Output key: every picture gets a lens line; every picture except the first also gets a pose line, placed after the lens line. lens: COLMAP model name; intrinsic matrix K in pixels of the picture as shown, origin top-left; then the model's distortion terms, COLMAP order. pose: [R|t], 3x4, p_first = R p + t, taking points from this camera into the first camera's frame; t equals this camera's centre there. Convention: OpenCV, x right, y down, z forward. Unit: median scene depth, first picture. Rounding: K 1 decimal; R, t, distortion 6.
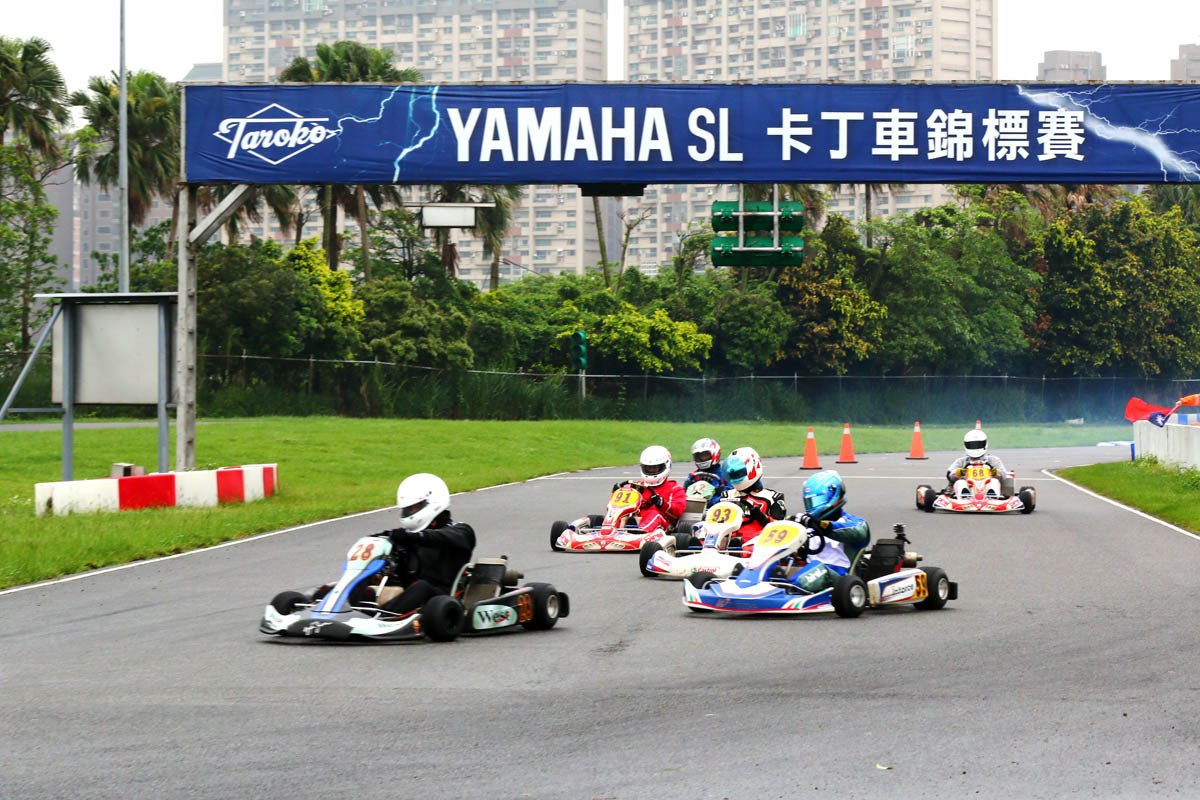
lens RADIAL K [[3986.5, 0, 599.5], [0, 3986.5, 401.1], [0, 0, 1]] dist [-0.225146, 0.000000]
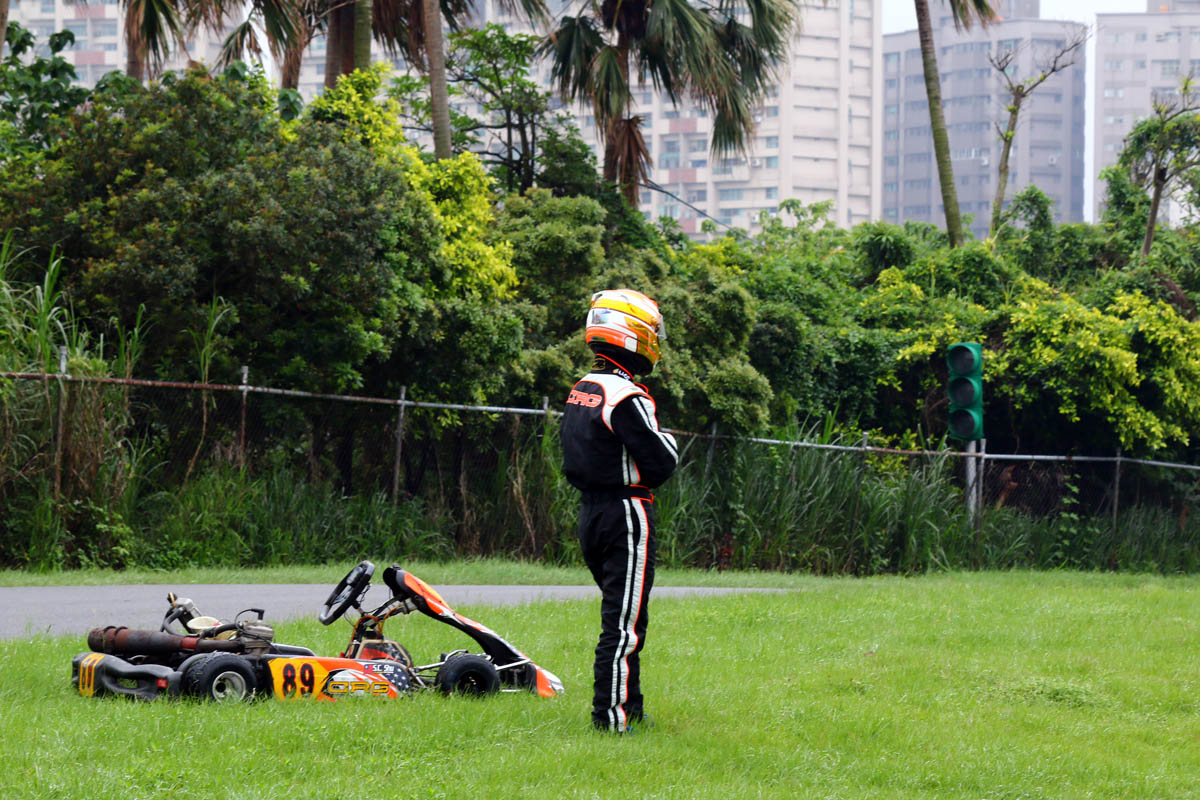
lens RADIAL K [[6064.8, 0, 601.1], [0, 6064.8, 400.3], [0, 0, 1]] dist [0.682567, 0.000000]
pose [[0.997559, 0.007874, 0.069386, -0.078796], [-0.006568, 0.999797, -0.019024, -0.000233], [-0.069521, 0.018522, 0.997408, 0.390960]]
